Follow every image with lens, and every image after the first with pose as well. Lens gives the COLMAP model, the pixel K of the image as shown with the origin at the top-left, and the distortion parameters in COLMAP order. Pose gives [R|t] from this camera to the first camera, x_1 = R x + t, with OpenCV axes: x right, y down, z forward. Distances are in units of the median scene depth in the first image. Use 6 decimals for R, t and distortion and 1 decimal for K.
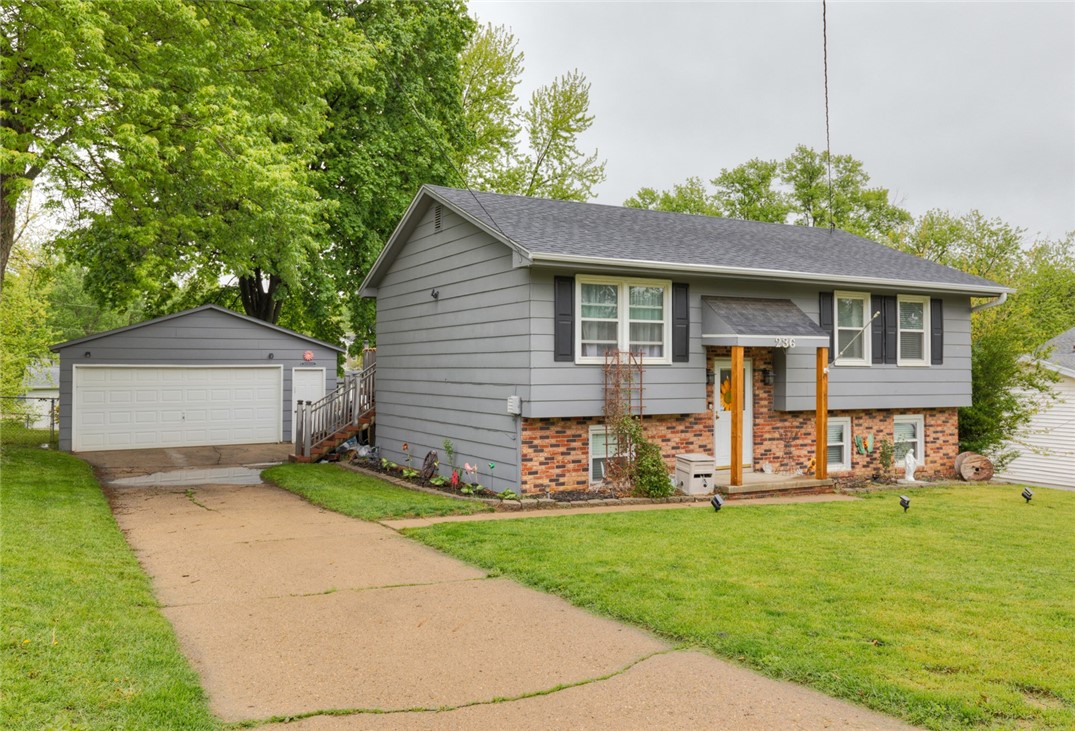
lens RADIAL K [[858.3, 0, 535.7], [0, 858.3, 340.9], [0, 0, 1]] dist [0.045980, -0.002330]
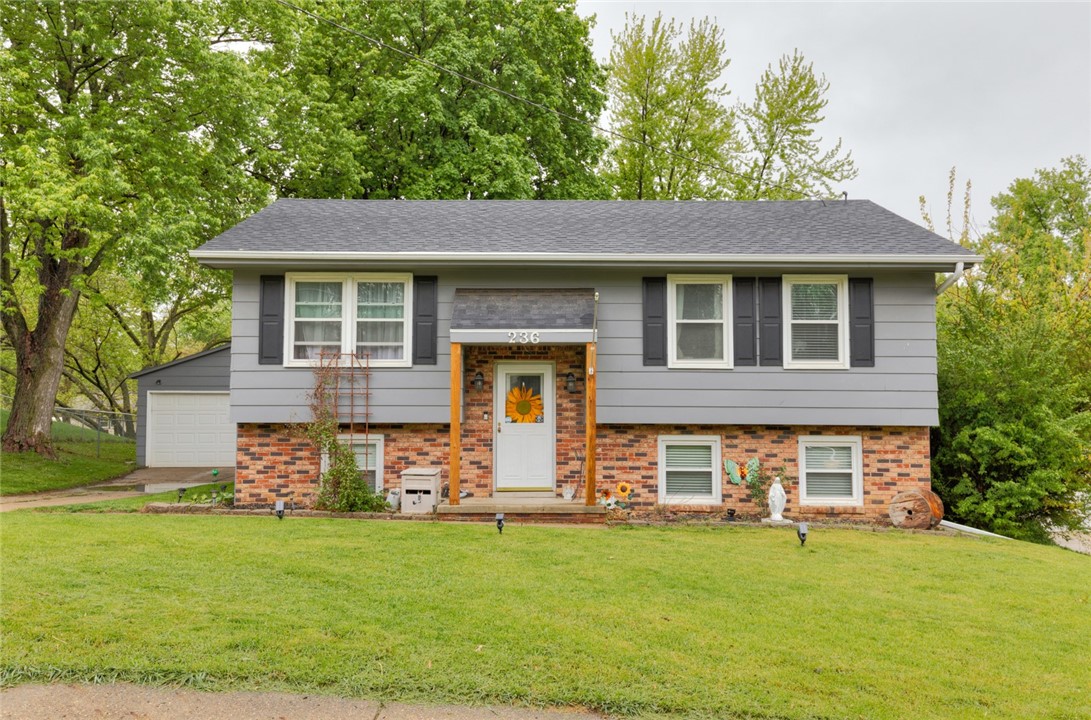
lens RADIAL K [[935.2, 0, 545.5], [0, 935.2, 360.0], [0, 0, 1]] dist [0.073217, 0.001324]
pose [[0.880707, -0.030713, -0.472666, 0.674485], [0.014240, 0.999161, -0.038391, 0.054043], [0.473448, 0.027080, 0.880405, 0.193028]]
